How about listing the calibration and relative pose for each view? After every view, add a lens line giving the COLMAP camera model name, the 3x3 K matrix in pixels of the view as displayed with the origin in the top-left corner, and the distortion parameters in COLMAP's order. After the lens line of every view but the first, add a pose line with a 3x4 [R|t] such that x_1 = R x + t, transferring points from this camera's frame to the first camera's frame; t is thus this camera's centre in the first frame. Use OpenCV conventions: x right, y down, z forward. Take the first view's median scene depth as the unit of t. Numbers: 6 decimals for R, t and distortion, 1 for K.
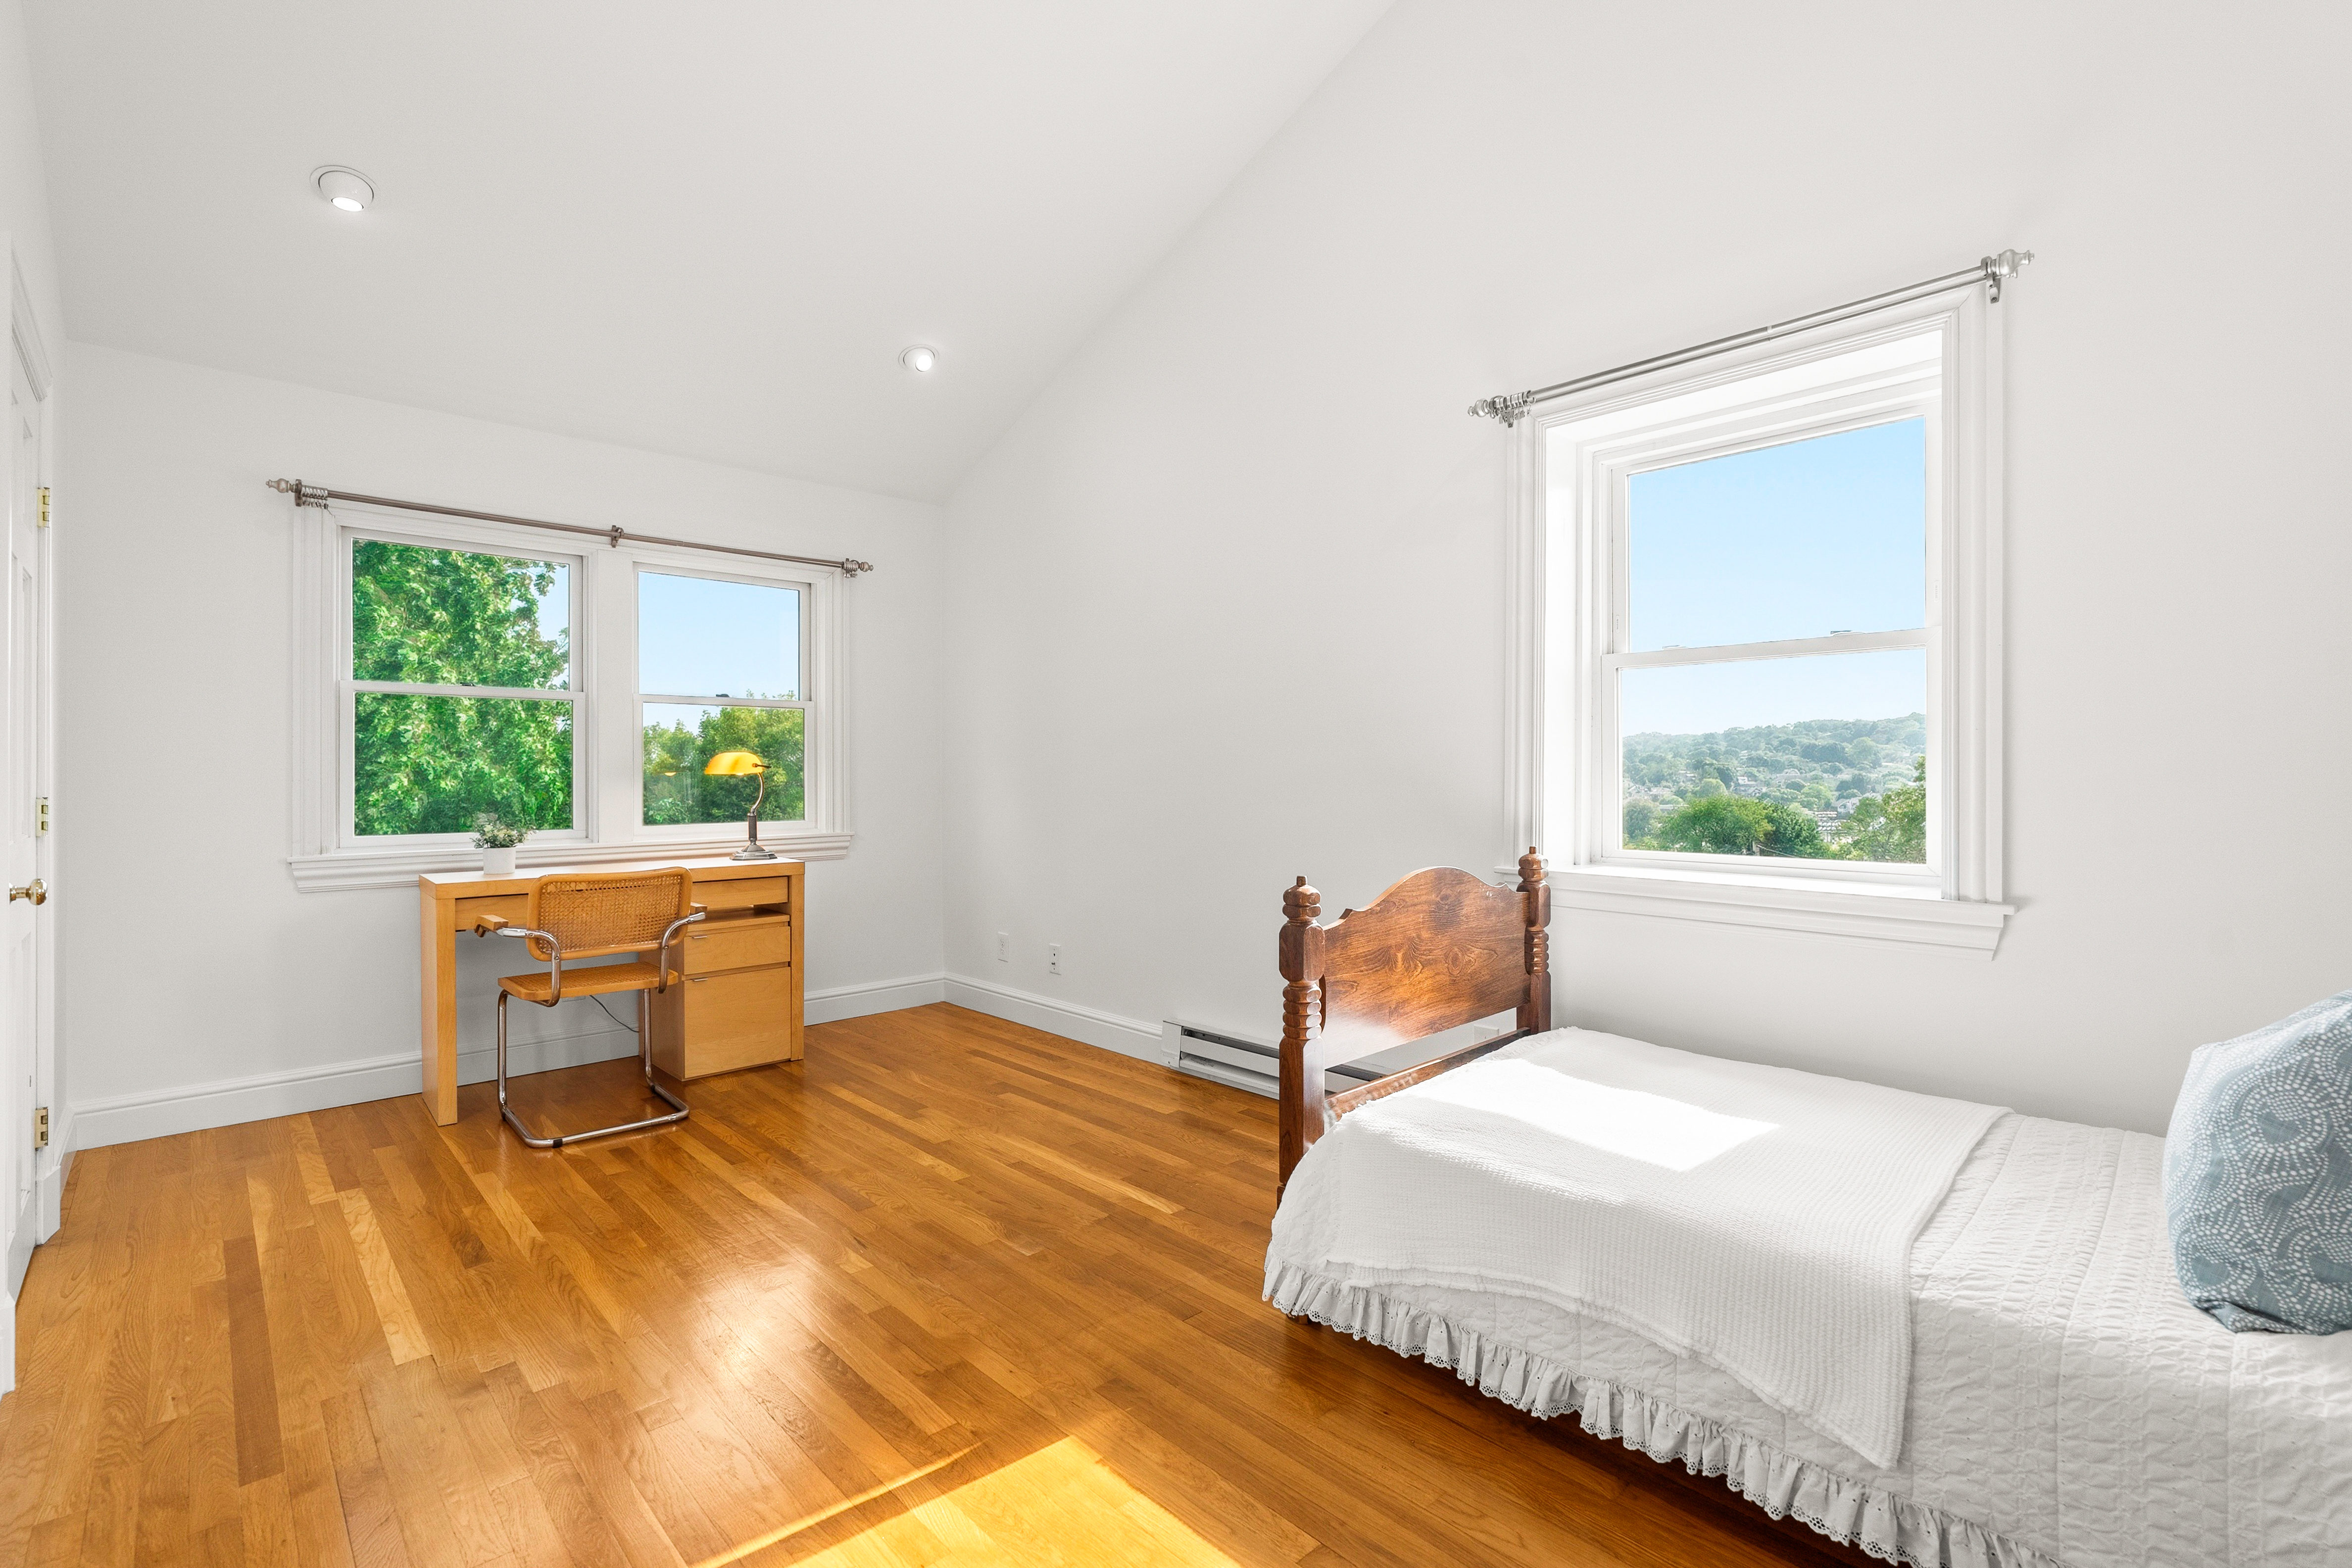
lens RADIAL K [[1057.3, 0, 1176.0], [0, 1057.3, 778.1], [0, 0, 1]] dist [-0.001685, 0.000792]
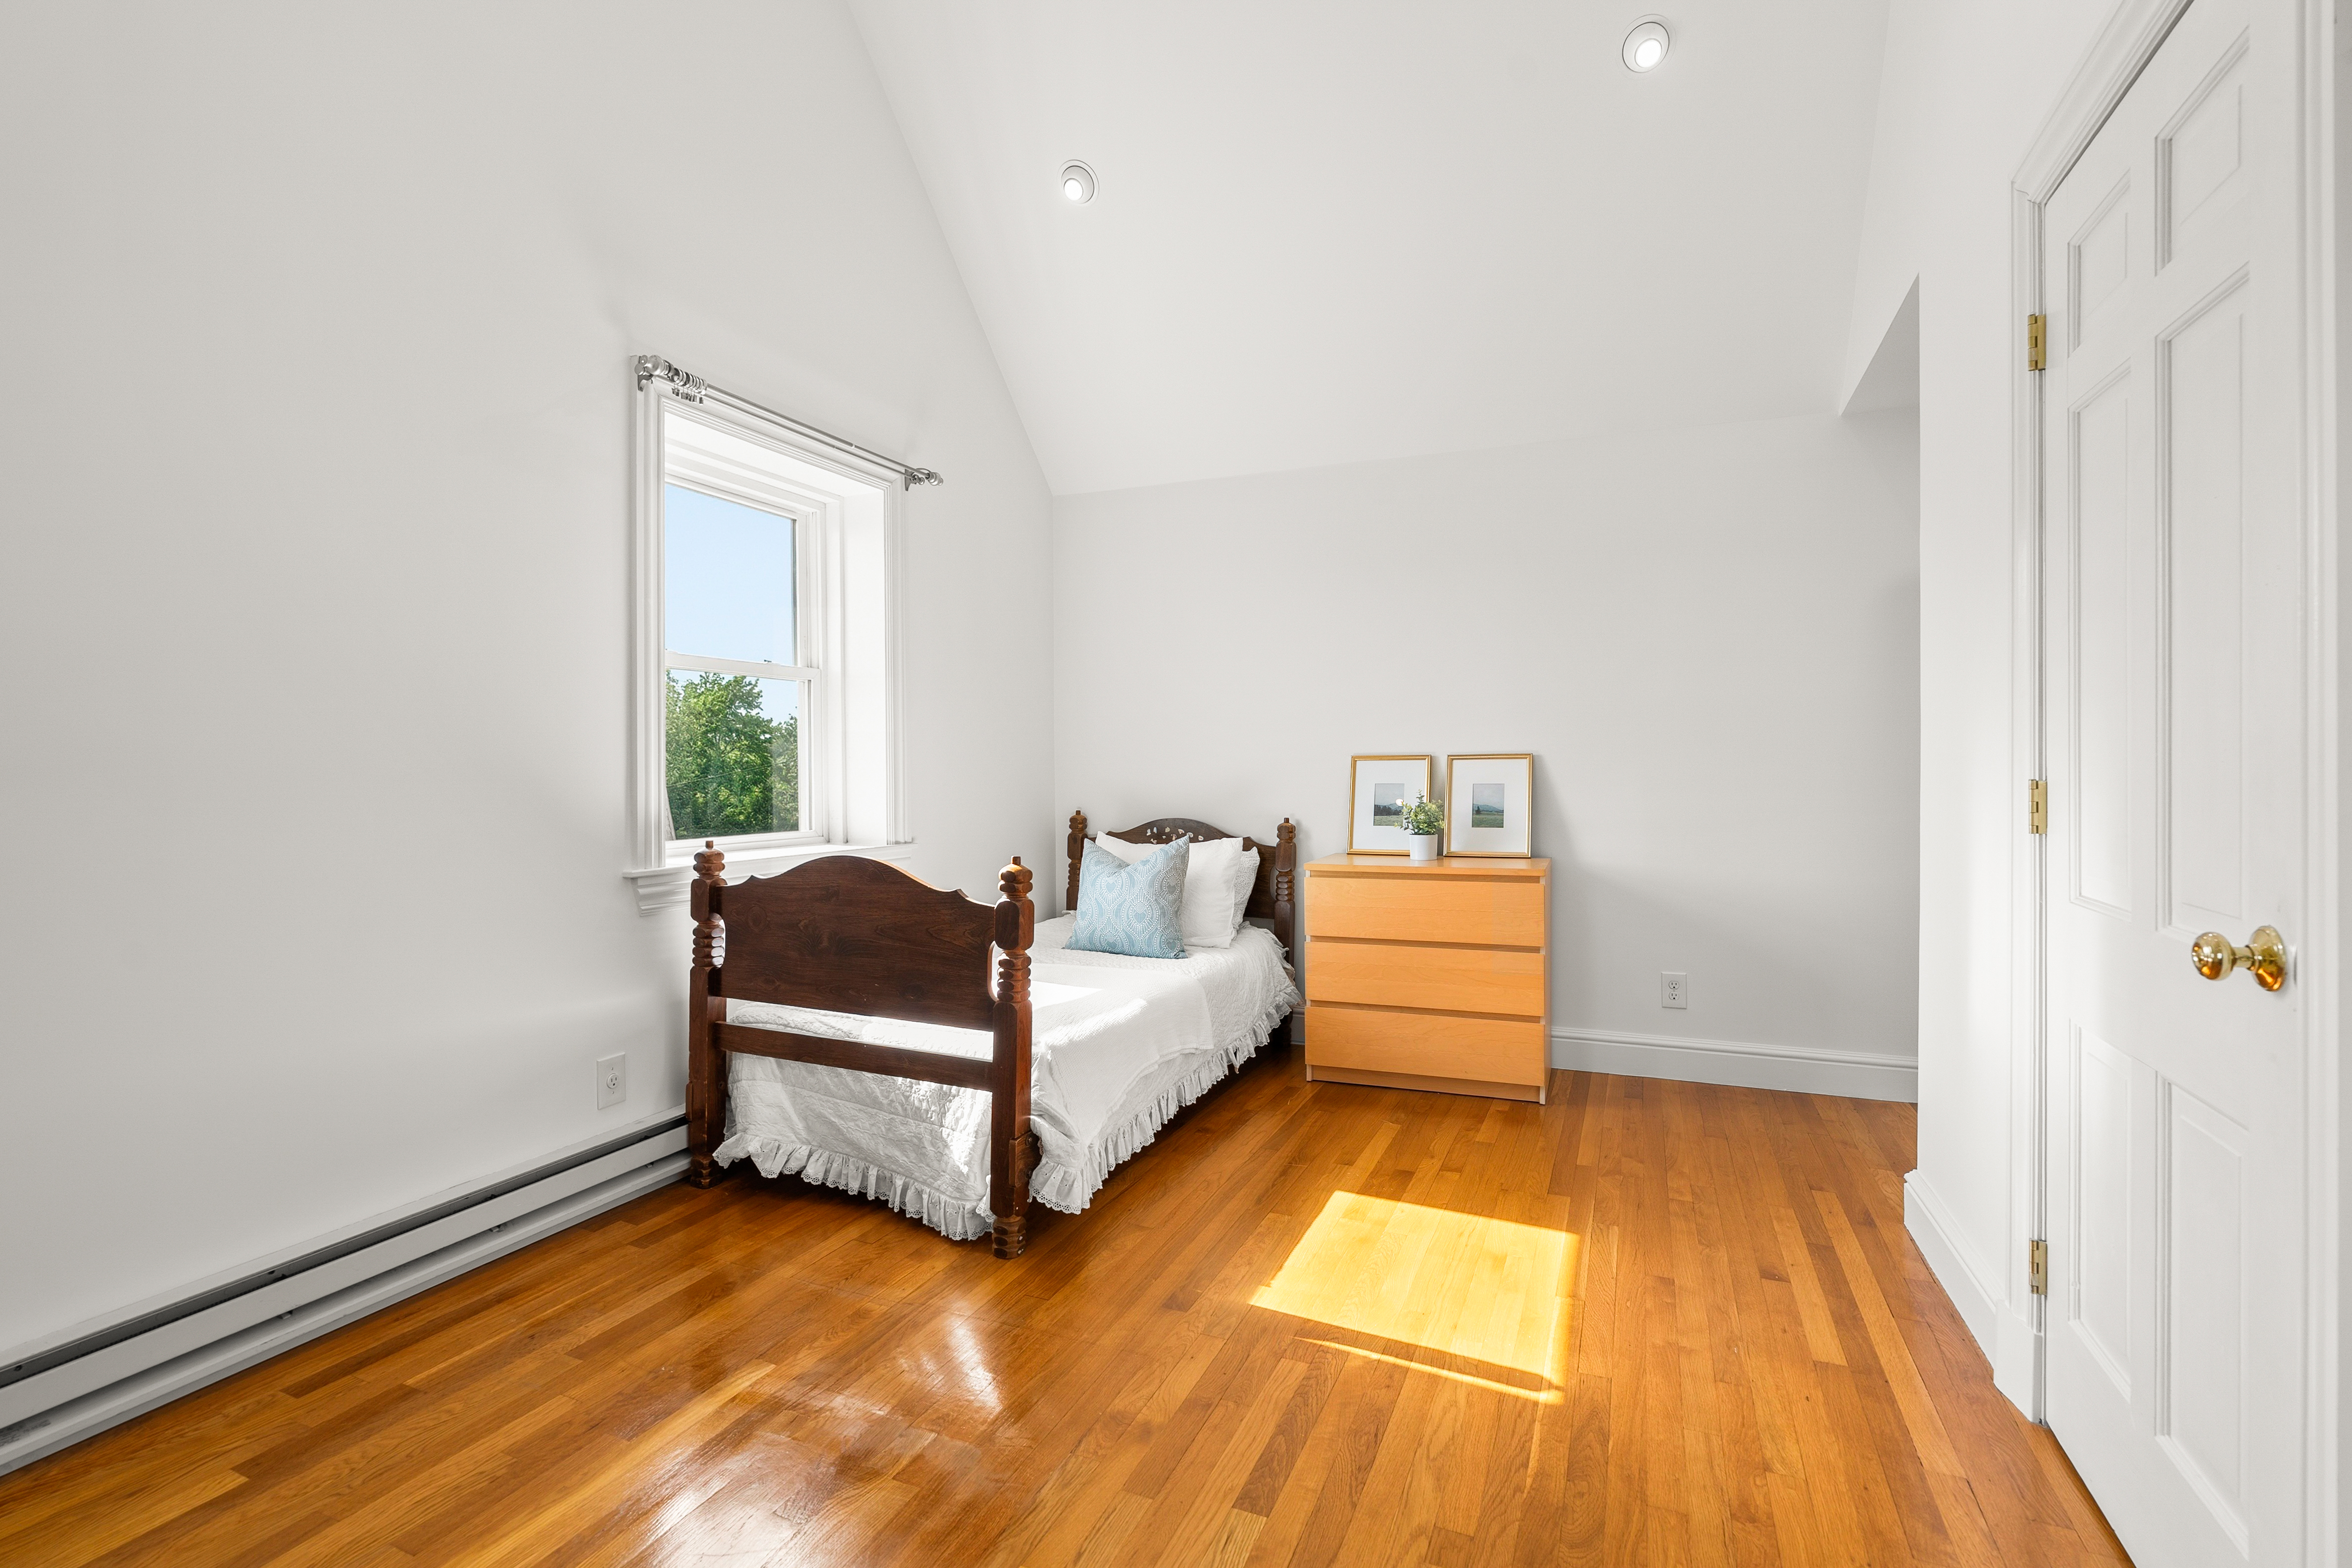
lens RADIAL K [[1057.3, 0, 1176.0], [0, 1057.3, 778.1], [0, 0, 1]] dist [-0.001685, 0.000792]
pose [[-0.402703, -0.009852, 0.915278, -1.166092], [-0.000290, 0.999943, 0.010635, -0.005572], [-0.915331, 0.004018, -0.402683, 1.545076]]
